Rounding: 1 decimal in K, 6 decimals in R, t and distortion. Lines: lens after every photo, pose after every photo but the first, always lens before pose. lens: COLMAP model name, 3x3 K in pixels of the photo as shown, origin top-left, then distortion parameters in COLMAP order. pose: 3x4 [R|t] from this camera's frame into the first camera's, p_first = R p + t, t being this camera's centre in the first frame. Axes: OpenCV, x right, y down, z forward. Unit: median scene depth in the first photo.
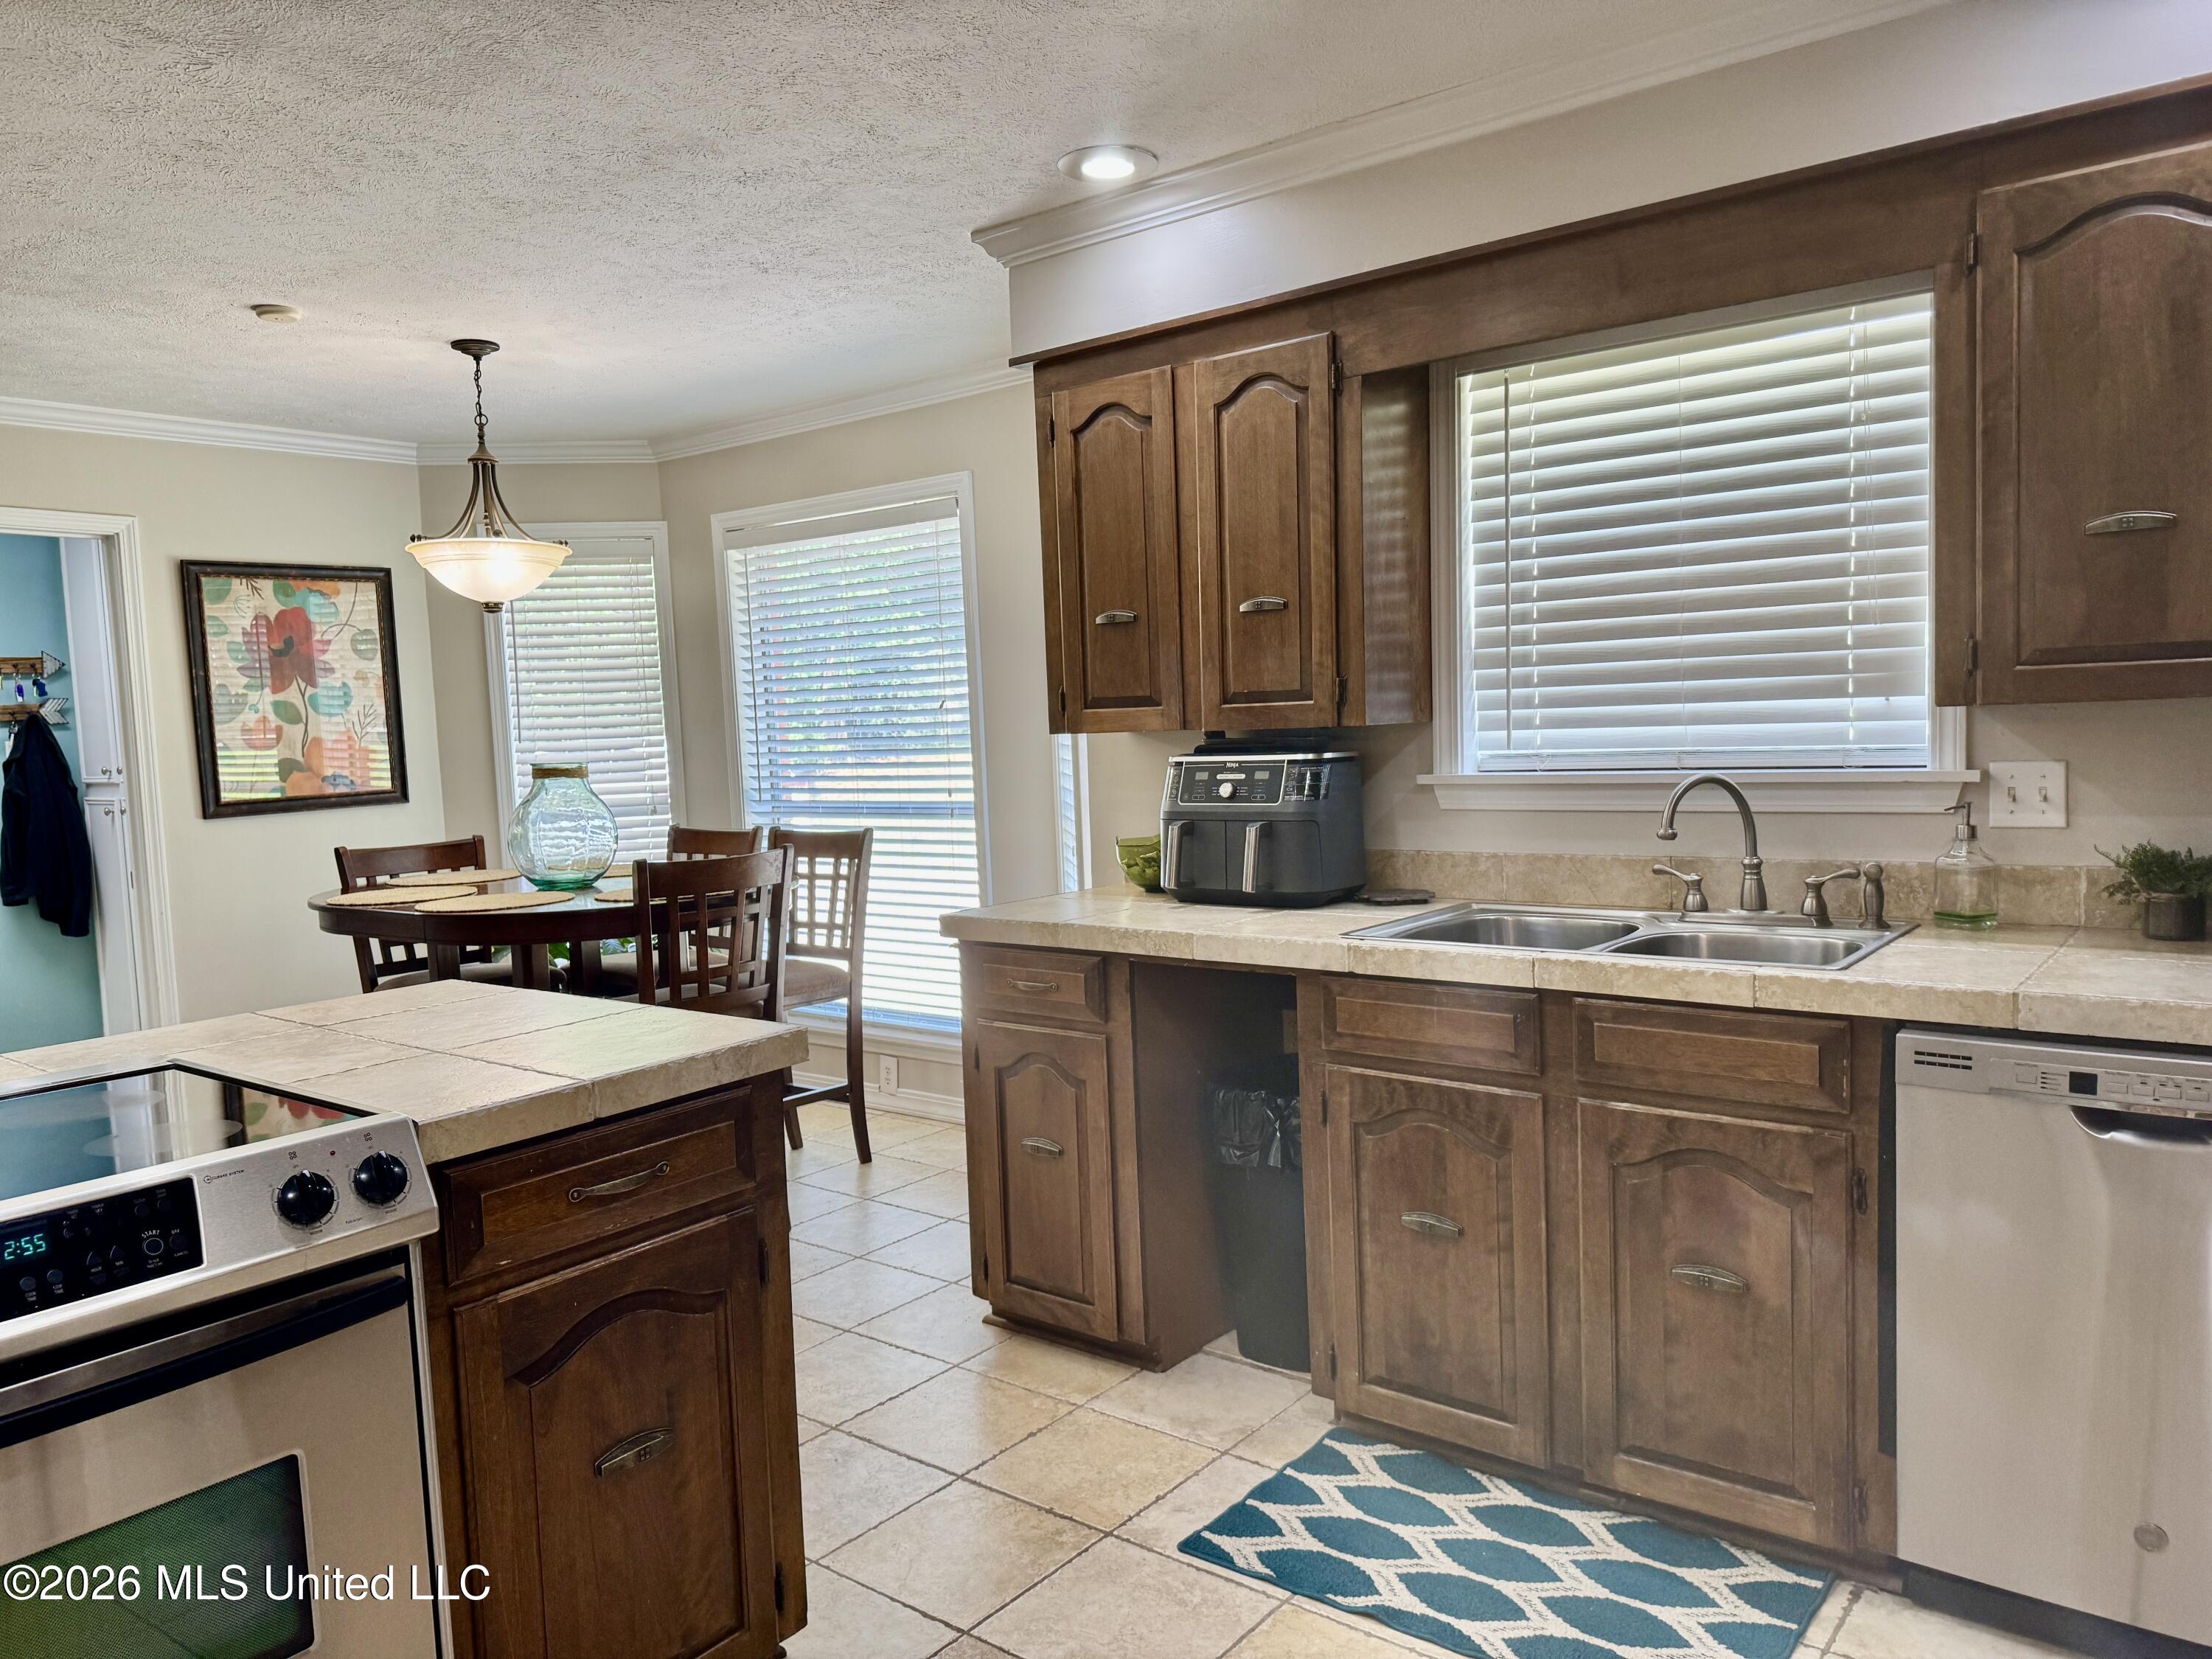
lens RADIAL K [[1549.0, 0, 1079.5], [0, 1549.0, 838.0], [0, 0, 1]] dist [0.154145, -0.296746]
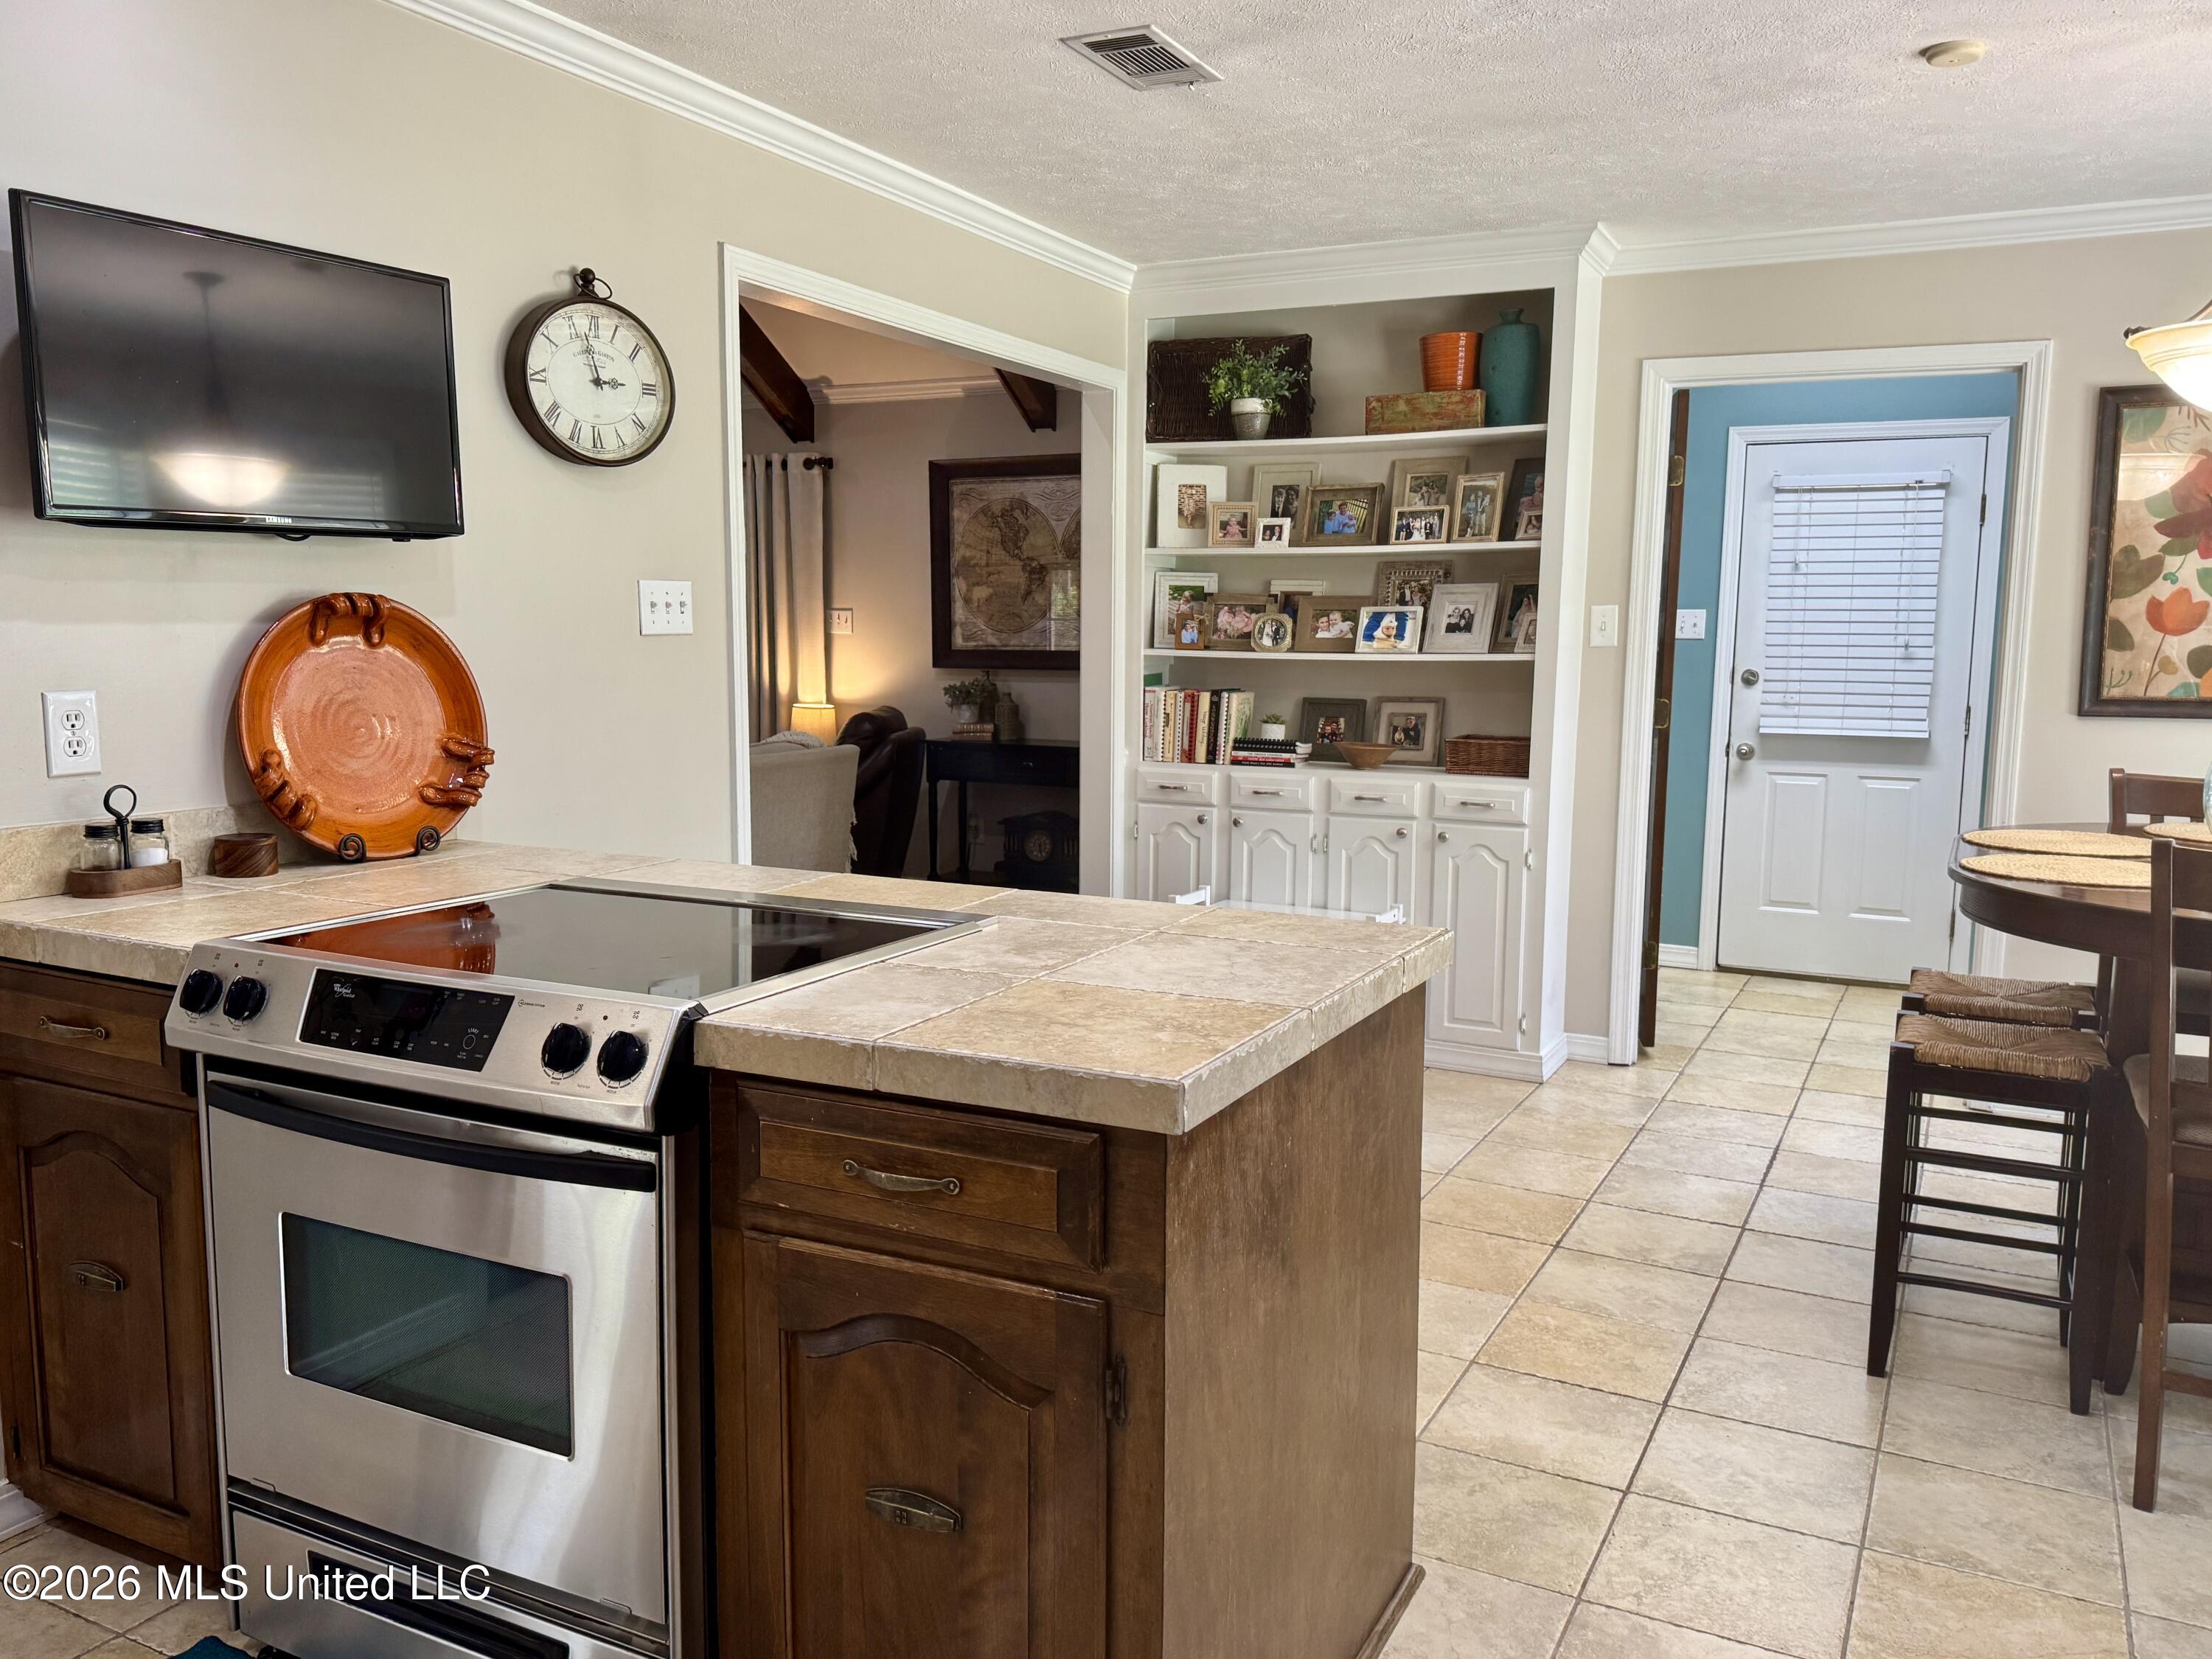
lens RADIAL K [[1693.2, 0, 1039.2], [0, 1693.2, 838.8], [0, 0, 1]] dist [0.080291, -0.183527]
pose [[0.174739, 0.160471, -0.971450, 0.288448], [-0.087343, 0.985266, 0.147043, -0.045842], [0.980733, 0.059156, 0.186180, 0.488210]]
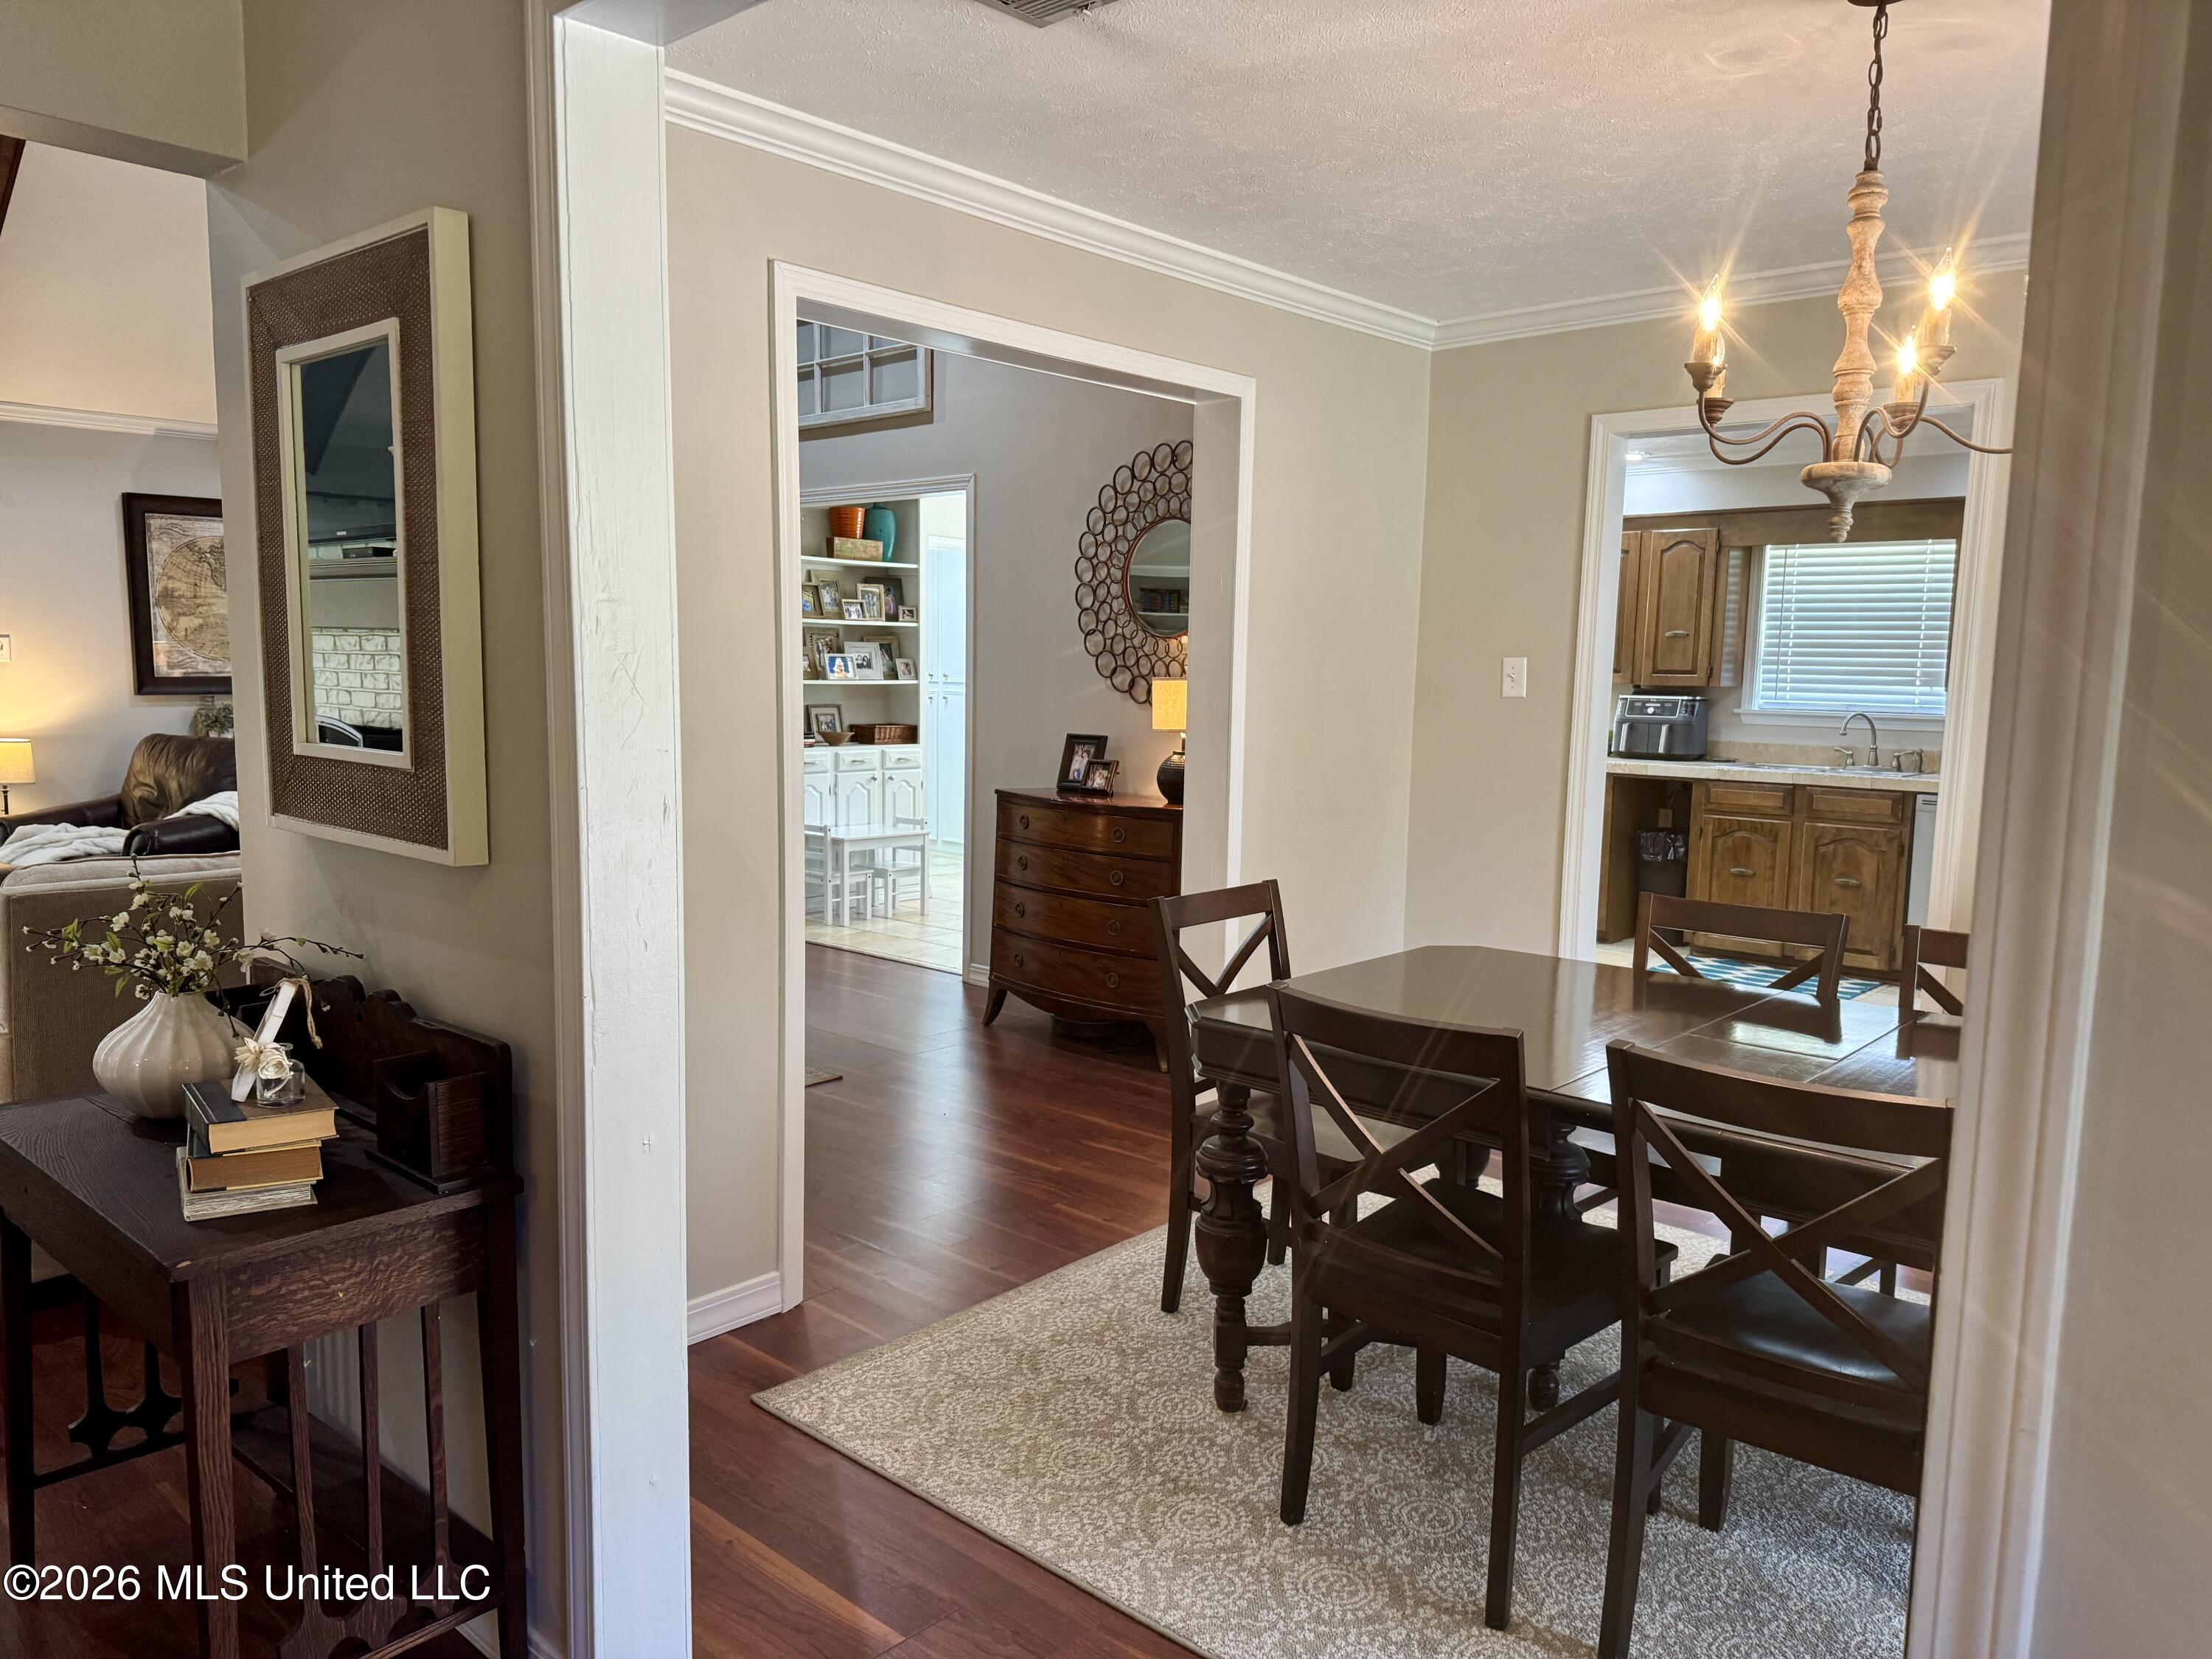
lens RADIAL K [[1549.0, 0, 1115.6], [0, 1549.0, 840.3], [0, 0, 1]] dist [0.040734, -0.047177]
pose [[0.997135, 0.060041, -0.046017, -0.613862], [-0.058169, 0.997465, 0.040990, 0.119446], [0.048361, -0.038196, 0.998099, -1.447502]]
